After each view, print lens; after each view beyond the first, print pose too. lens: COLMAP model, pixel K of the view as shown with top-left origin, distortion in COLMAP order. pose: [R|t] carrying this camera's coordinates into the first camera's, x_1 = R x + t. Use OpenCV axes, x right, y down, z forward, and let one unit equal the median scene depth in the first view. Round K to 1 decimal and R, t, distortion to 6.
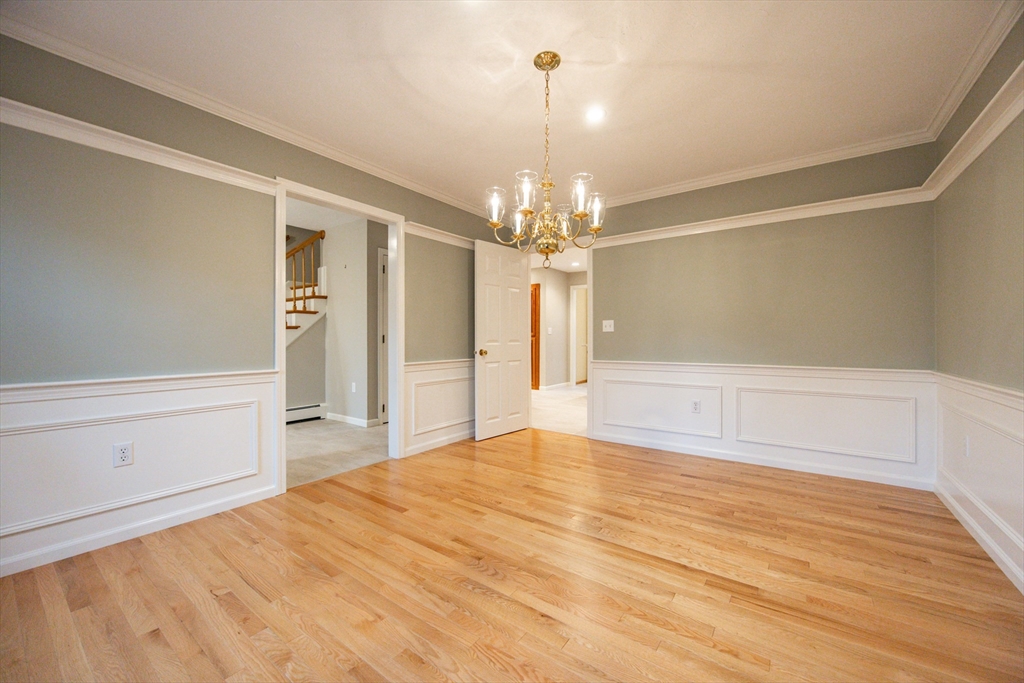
lens RADIAL K [[393.2, 0, 519.1], [0, 393.2, 341.3], [0, 0, 1]] dist [-0.007025, 0.000068]
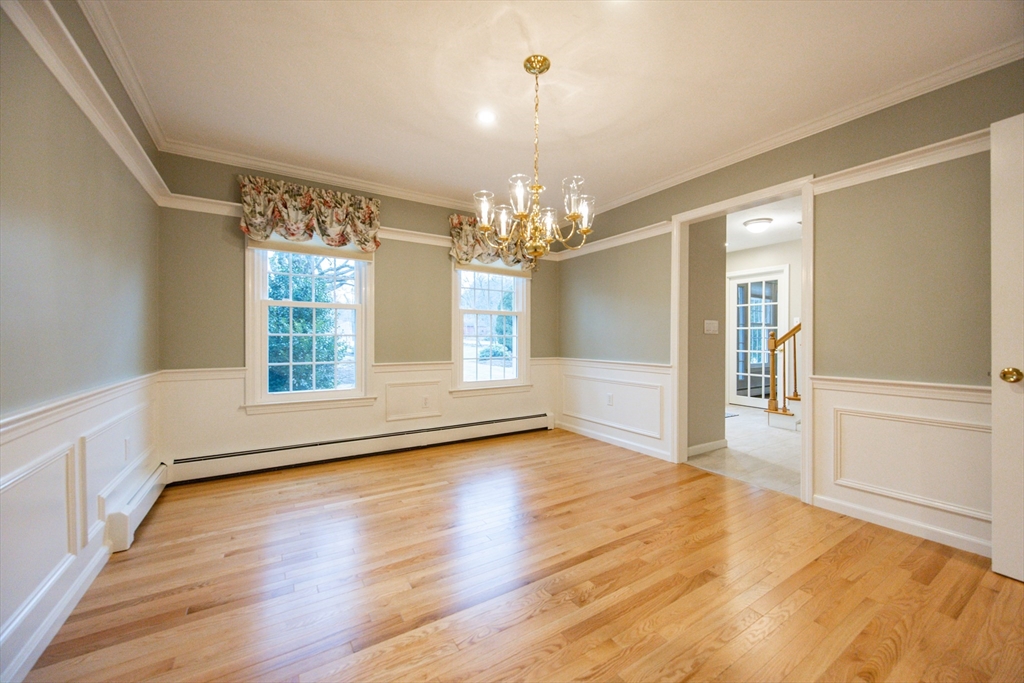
lens RADIAL K [[393.2, 0, 519.1], [0, 393.2, 341.3], [0, 0, 1]] dist [-0.007025, 0.000068]
pose [[-0.371425, 0.003614, -0.928456, 0.862117], [-0.008805, 0.999934, 0.007414, -0.012220], [0.928421, 0.010929, -0.371369, 1.130684]]
